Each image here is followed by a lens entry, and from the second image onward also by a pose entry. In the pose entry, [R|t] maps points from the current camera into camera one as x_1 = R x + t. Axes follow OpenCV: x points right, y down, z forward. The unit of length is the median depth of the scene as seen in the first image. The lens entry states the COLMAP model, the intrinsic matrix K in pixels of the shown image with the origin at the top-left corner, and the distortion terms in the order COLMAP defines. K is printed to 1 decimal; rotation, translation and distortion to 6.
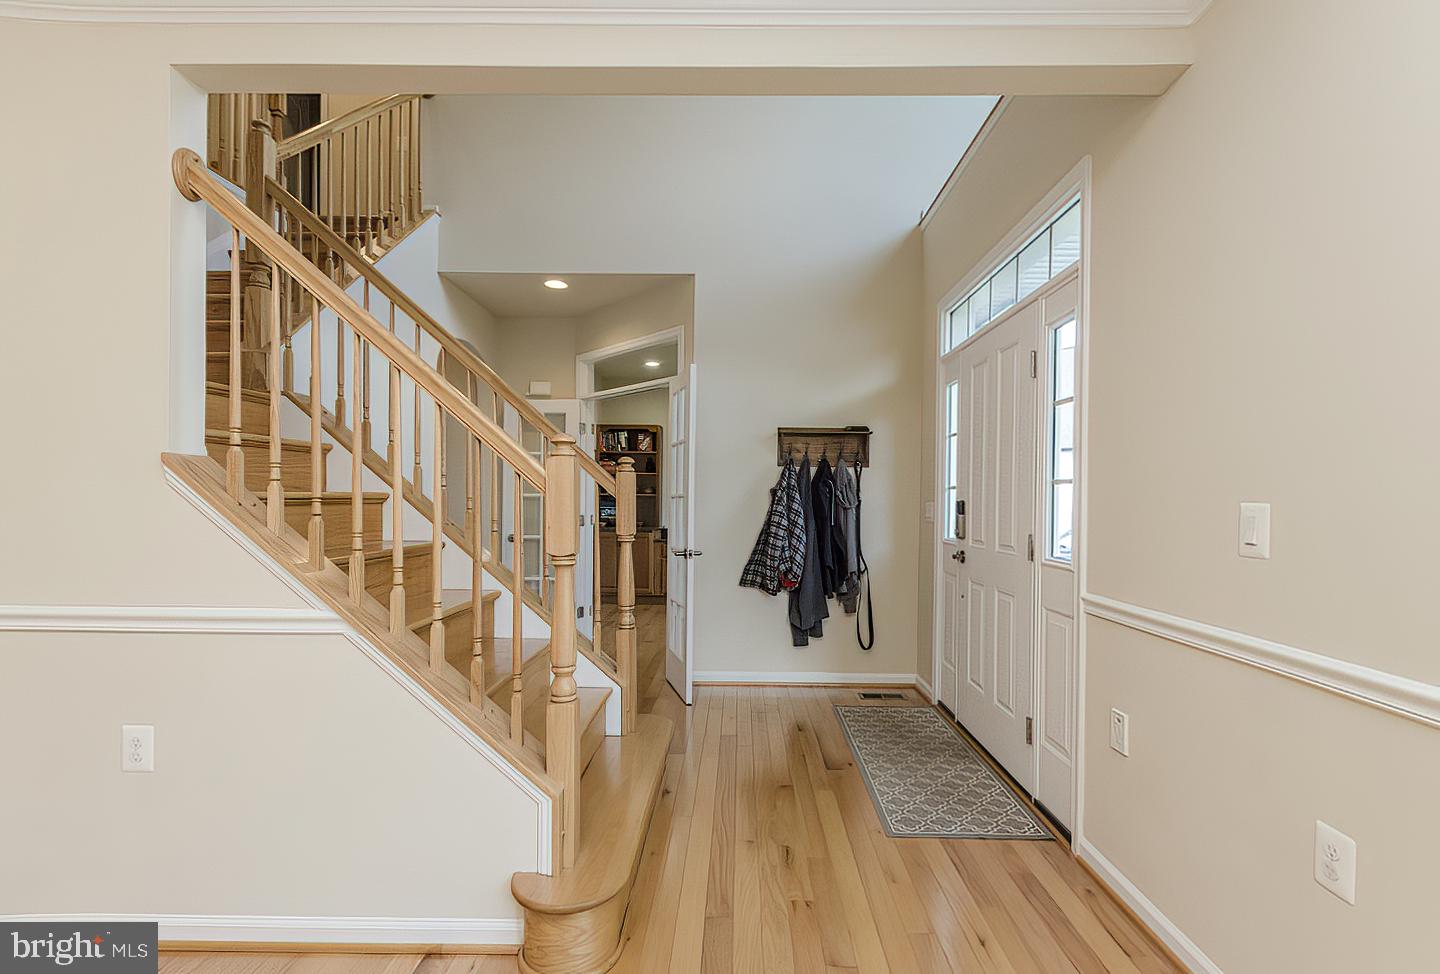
lens RADIAL K [[649.8, 0, 738.6], [0, 649.8, 500.9], [0, 0, 1]] dist [-0.011739, -0.000005]
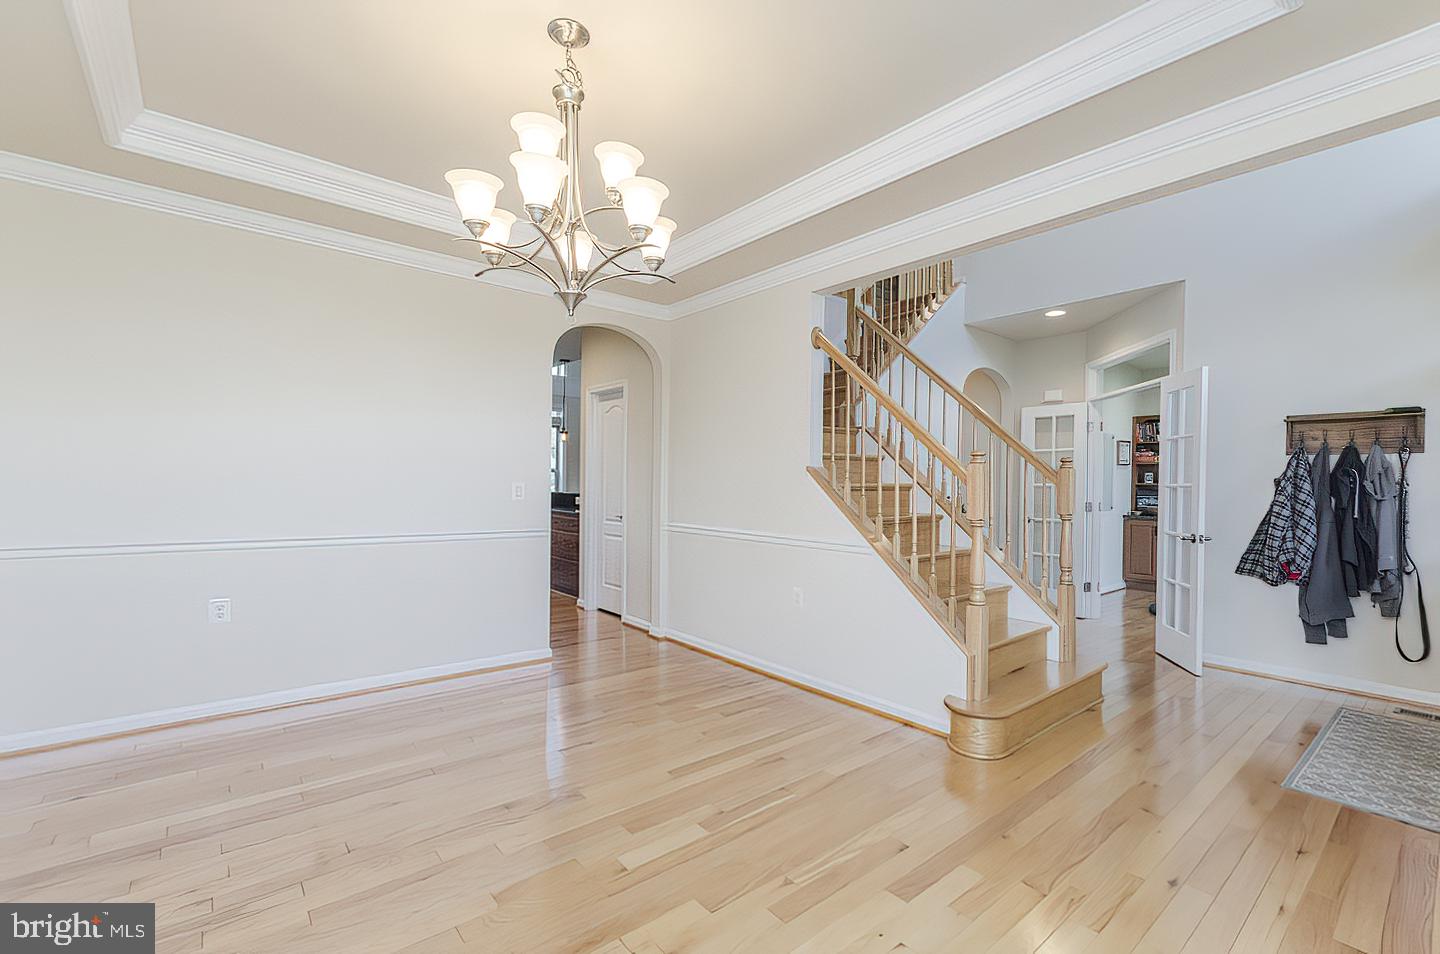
lens RADIAL K [[631.2, 0, 738.8], [0, 631.2, 486.1], [0, 0, 1]] dist [0.008741, -0.000659]
pose [[0.651722, 0.001885, -0.758455, 0.254796], [-0.006236, 0.999976, -0.002873, 0.000635], [0.758432, 0.006602, 0.651719, -0.252684]]
